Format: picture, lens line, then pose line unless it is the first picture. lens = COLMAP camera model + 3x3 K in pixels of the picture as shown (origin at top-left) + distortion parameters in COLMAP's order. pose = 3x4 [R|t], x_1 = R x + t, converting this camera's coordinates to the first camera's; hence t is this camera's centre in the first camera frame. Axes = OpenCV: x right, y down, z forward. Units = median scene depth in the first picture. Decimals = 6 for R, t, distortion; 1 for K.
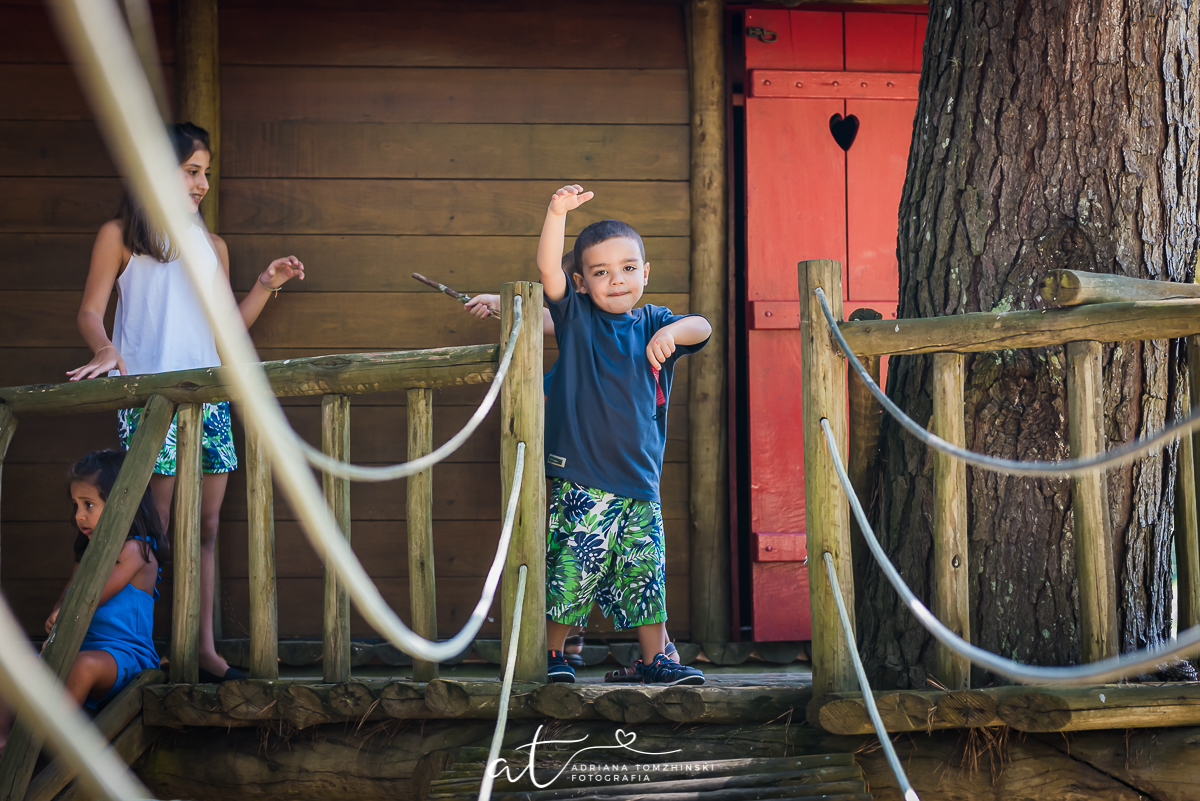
lens RADIAL K [[2426.4, 0, 601.3], [0, 2426.4, 399.1], [0, 0, 1]] dist [-0.037770, 0.000000]
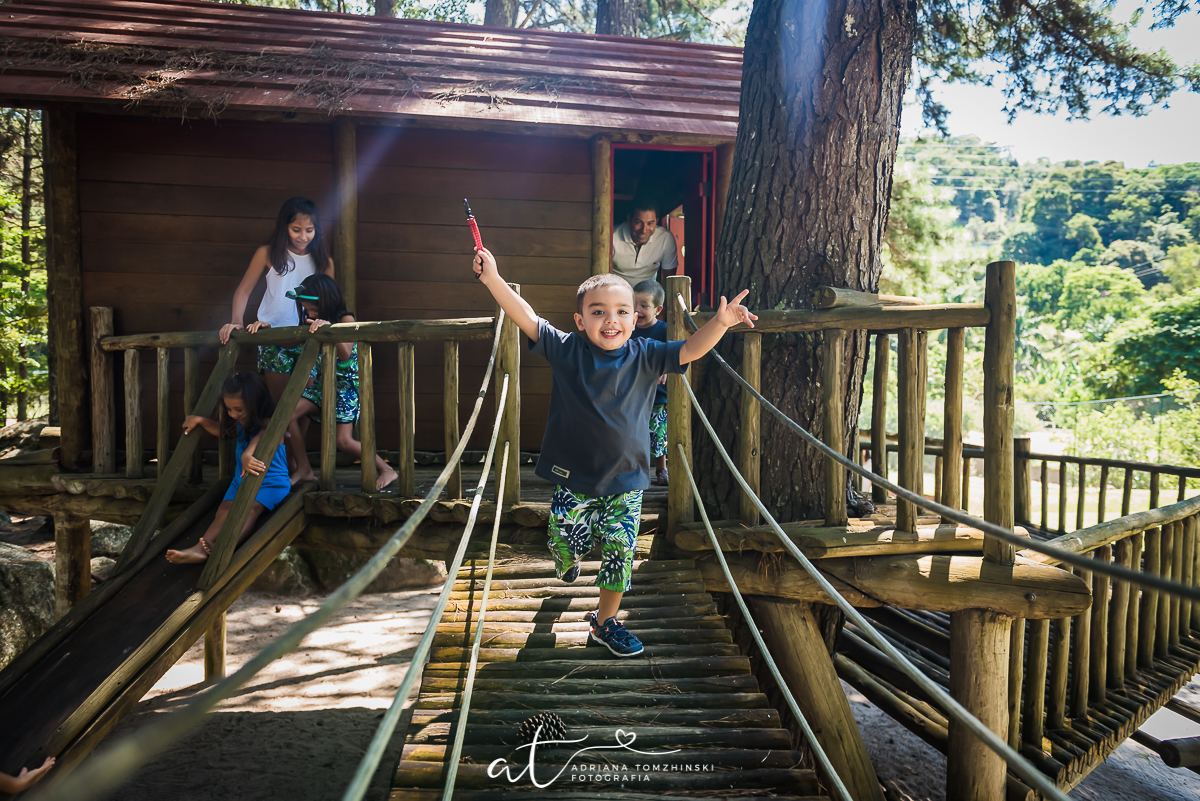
lens RADIAL K [[811.8, 0, 590.0], [0, 811.8, 407.2], [0, 0, 1]] dist [0.002773, -0.005105]
pose [[0.997376, 0.013420, 0.071145, -0.014443], [-0.021789, 0.992750, 0.118205, -0.031516], [-0.069043, -0.119445, 0.990437, 0.412812]]
